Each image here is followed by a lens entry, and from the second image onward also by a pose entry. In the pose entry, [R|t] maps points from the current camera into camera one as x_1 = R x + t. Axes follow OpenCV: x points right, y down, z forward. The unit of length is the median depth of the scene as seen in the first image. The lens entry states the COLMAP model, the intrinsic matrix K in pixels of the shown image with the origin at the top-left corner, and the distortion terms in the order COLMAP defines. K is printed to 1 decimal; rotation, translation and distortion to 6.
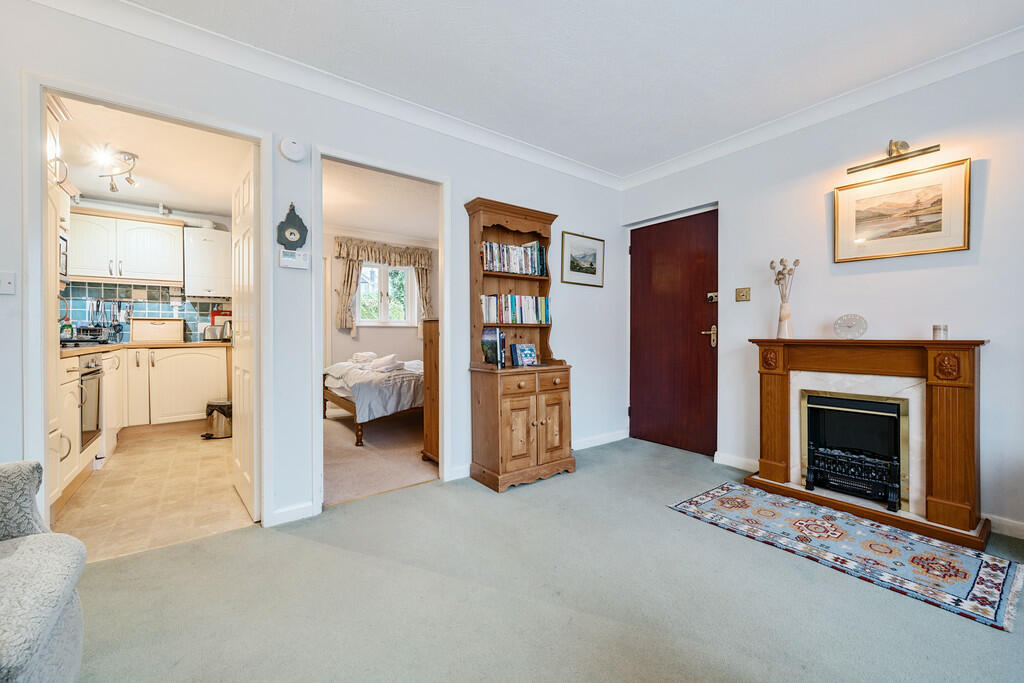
lens RADIAL K [[403.6, 0, 511.3], [0, 403.6, 335.4], [0, 0, 1]] dist [0.001623, 0.000180]
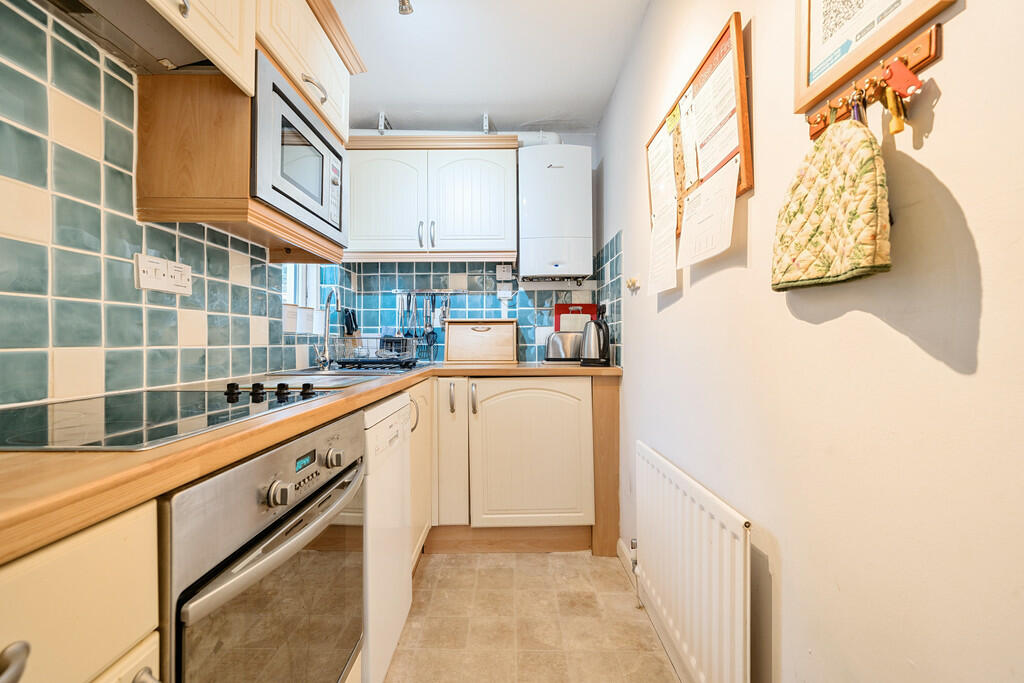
lens RADIAL K [[412.3, 0, 512.0], [0, 412.3, 341.5], [0, 0, 1]] dist [-0.001399, -0.000055]
pose [[0.802932, 0.000366, -0.596070, -0.494053], [-0.001746, 0.999997, -0.001739, -0.011154], [0.596068, 0.002438, 0.802930, 0.560228]]
